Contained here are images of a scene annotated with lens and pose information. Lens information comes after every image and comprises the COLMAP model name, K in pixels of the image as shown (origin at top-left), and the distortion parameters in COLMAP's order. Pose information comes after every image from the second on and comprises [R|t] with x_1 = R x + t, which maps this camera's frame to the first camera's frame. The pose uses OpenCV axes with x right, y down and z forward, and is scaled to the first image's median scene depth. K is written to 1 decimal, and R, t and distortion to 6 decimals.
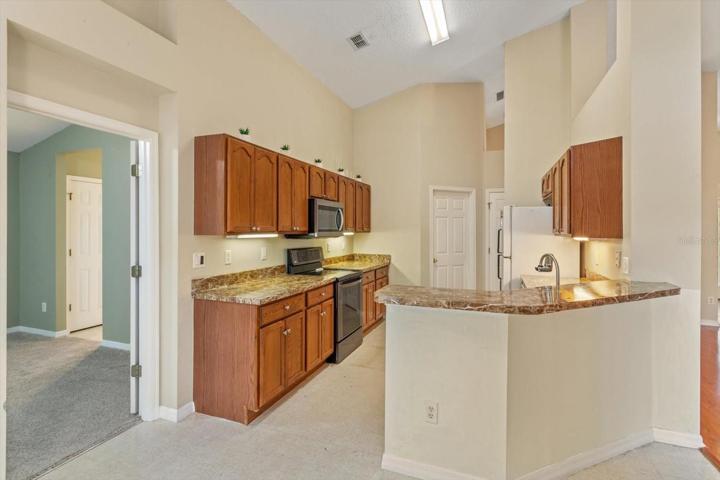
lens RADIAL K [[331.7, 0, 358.1], [0, 331.7, 229.6], [0, 0, 1]] dist [-0.000062, 0.000675]
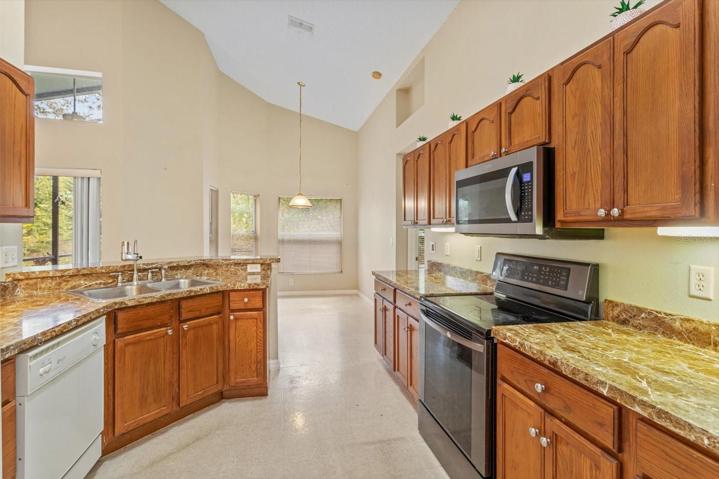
lens RADIAL K [[331.2, 0, 357.6], [0, 331.2, 229.1], [0, 0, 1]] dist [-0.000062, 0.000675]
pose [[-0.830881, -0.004490, -0.556432, 0.412672], [-0.004645, 0.999989, -0.001133, 0.017106], [0.556430, 0.001643, -0.830893, 1.535940]]
